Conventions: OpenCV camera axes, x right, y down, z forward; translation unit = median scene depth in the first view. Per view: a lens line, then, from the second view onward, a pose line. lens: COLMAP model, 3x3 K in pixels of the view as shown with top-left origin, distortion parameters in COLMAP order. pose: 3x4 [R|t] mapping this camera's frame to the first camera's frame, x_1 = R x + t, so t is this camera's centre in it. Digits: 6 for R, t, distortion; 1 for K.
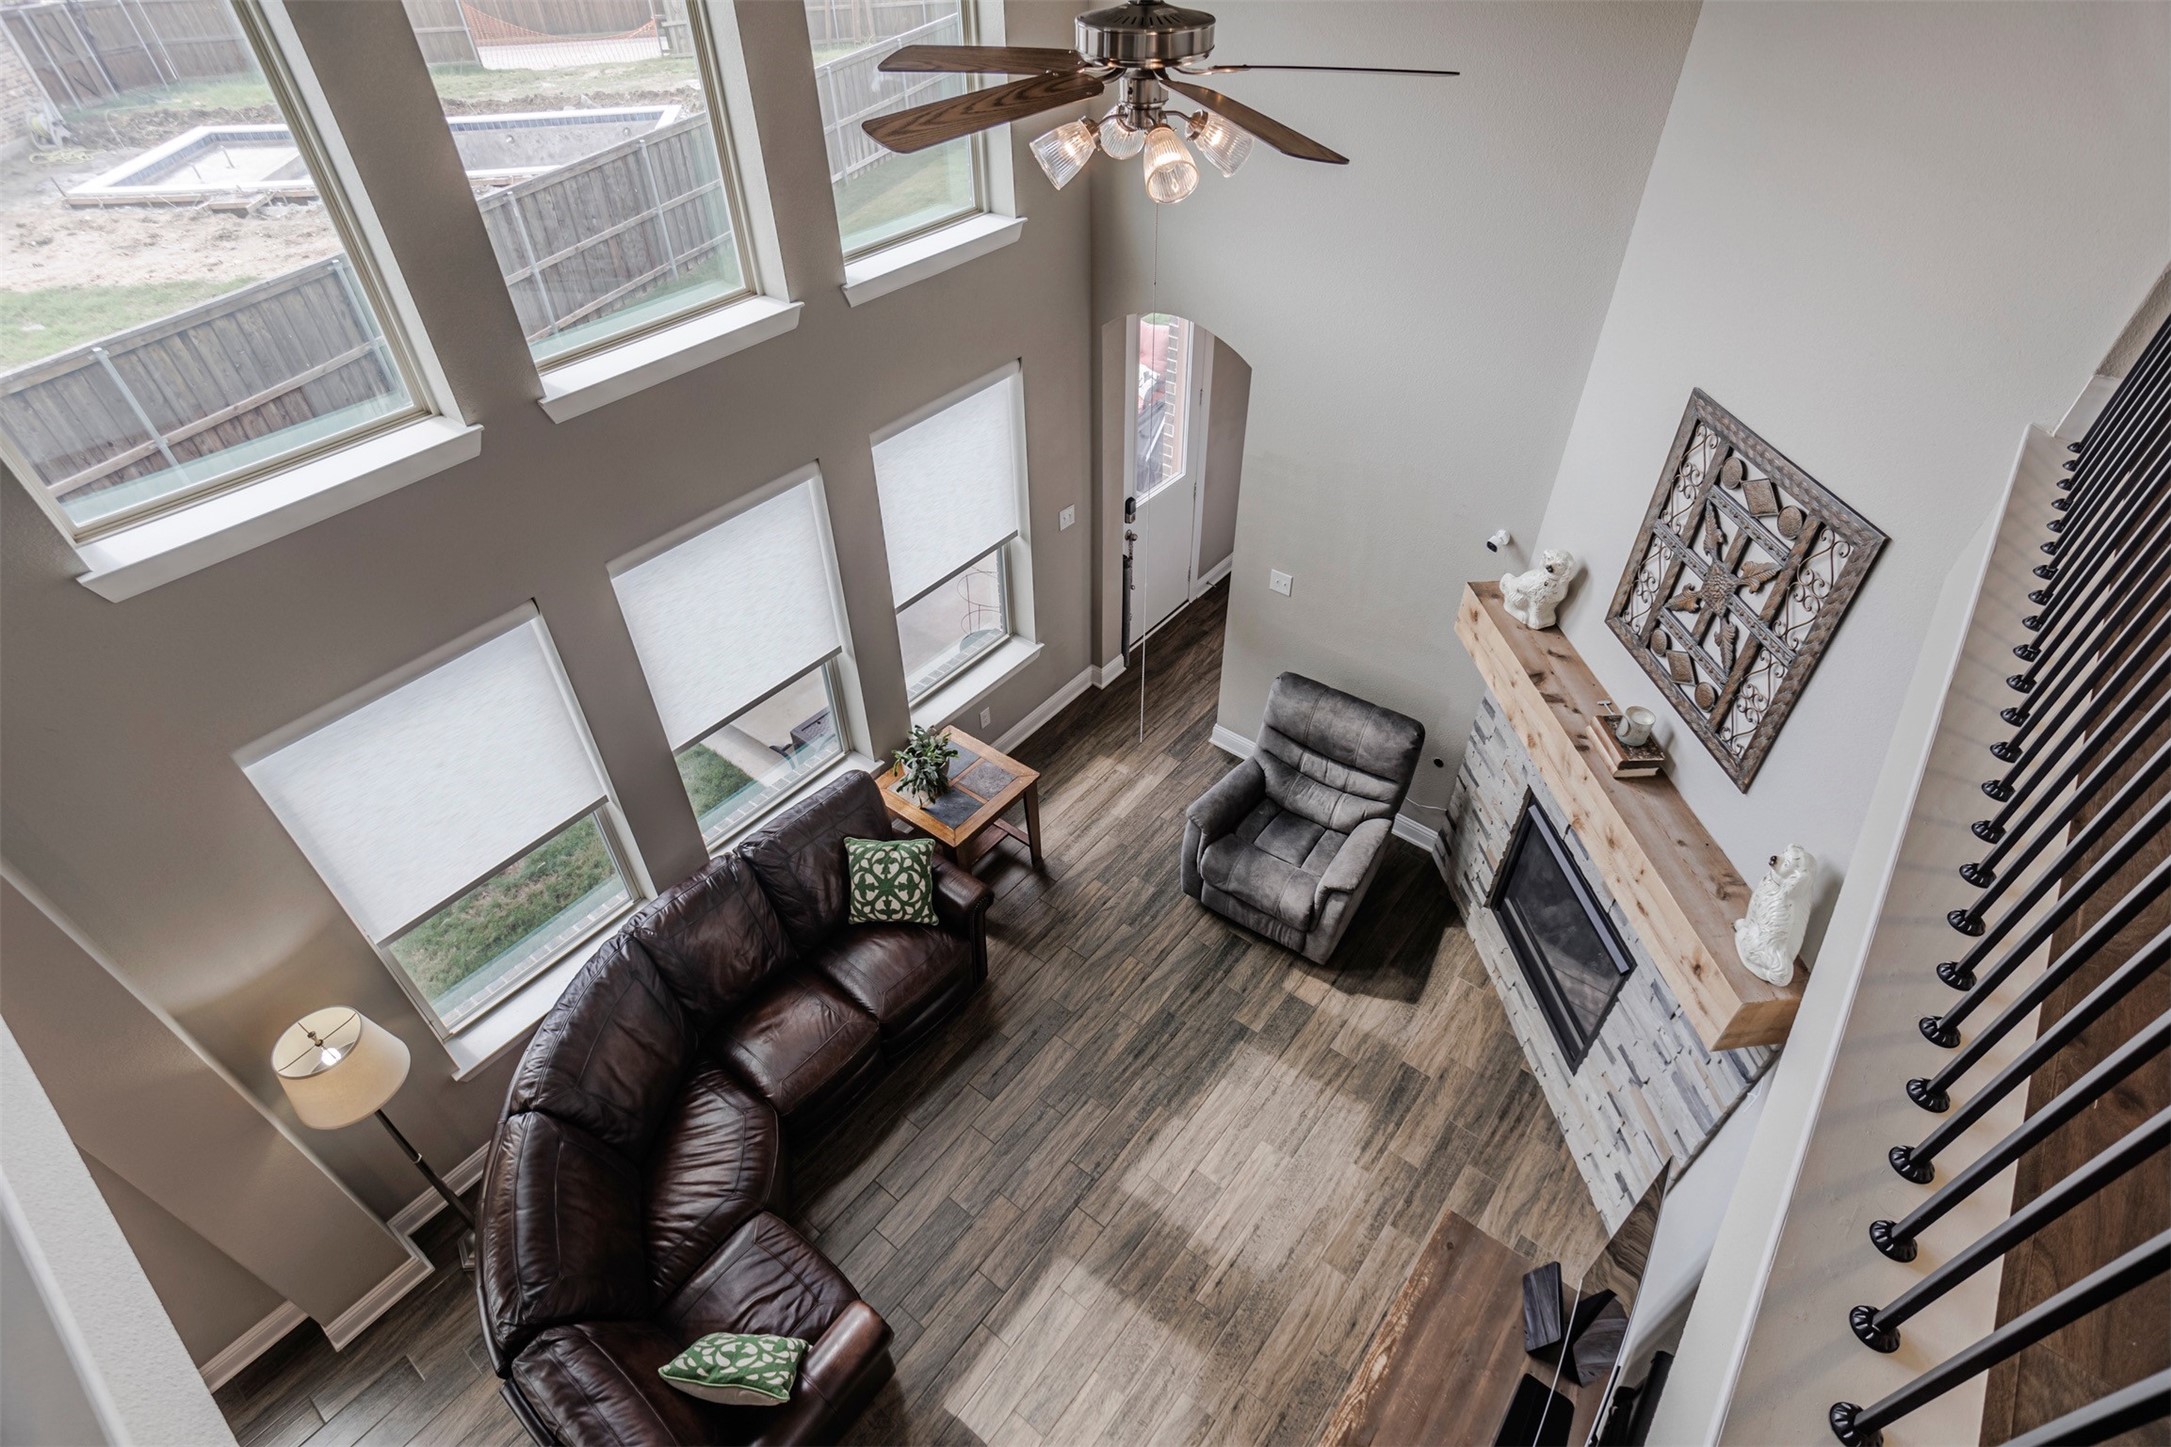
lens RADIAL K [[1067.9, 0, 1087.6], [0, 1067.9, 709.1], [0, 0, 1]] dist [-0.030913, 0.009392]
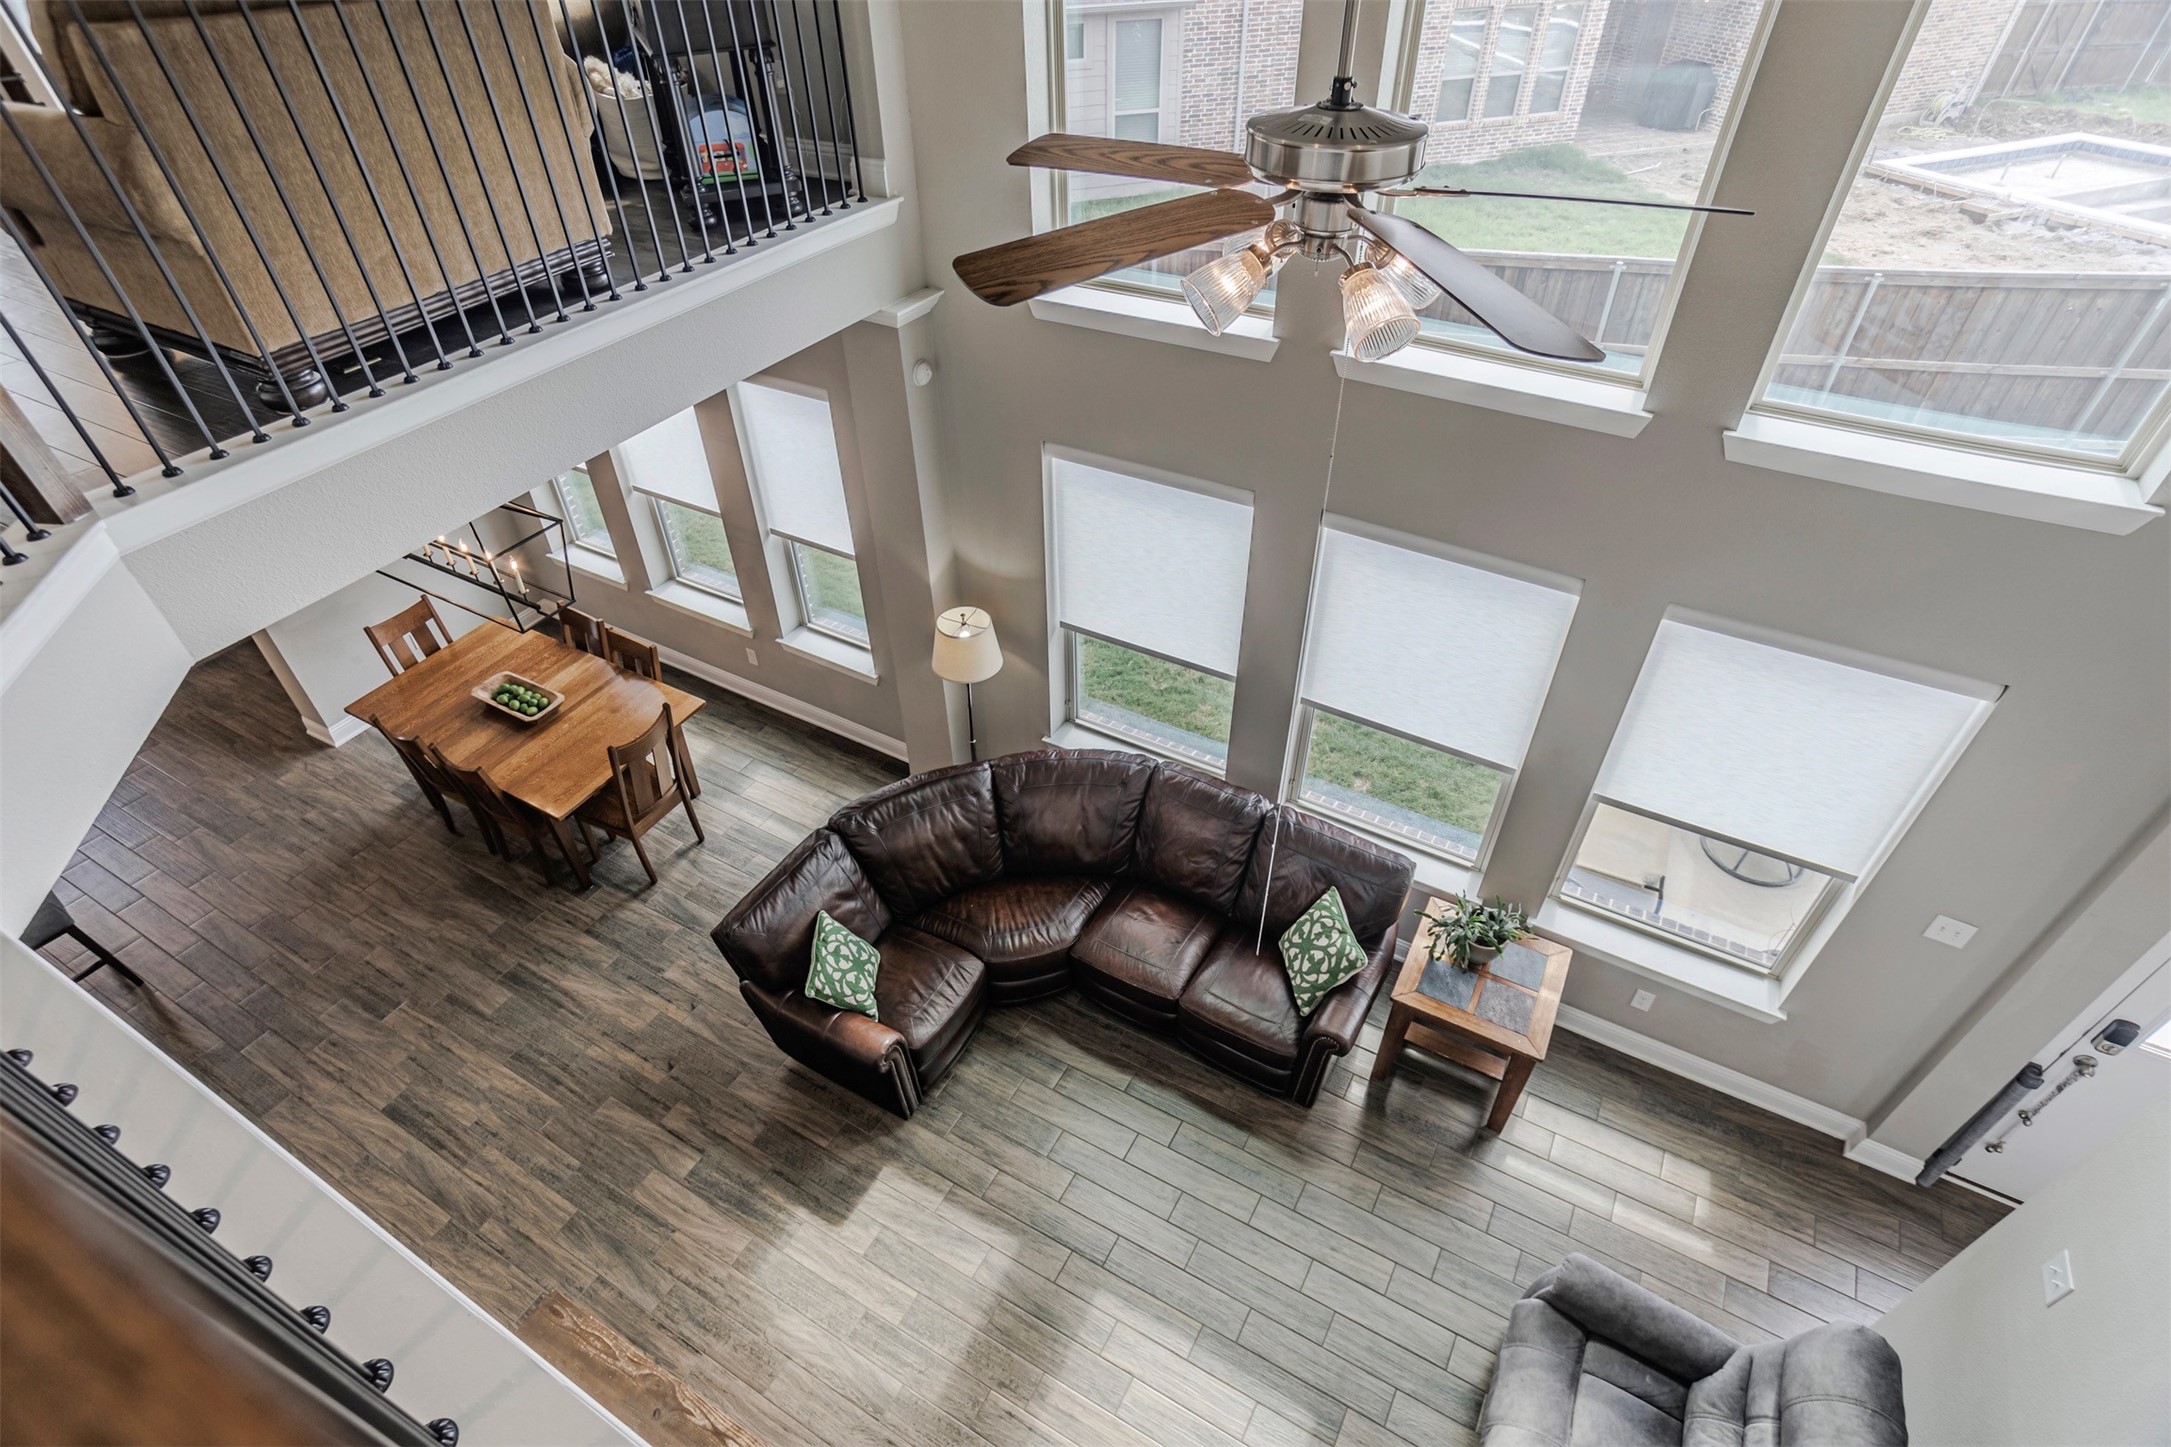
lens RADIAL K [[1067.9, 0, 1094.5], [0, 1067.9, 728.1], [0, 0, 1]] dist [-0.030913, 0.009392]
pose [[0.170892, 0.655688, -0.735438, 0.356257], [-0.646855, 0.637696, 0.418236, -0.236828], [0.743219, 0.404249, 0.533112, 0.264105]]
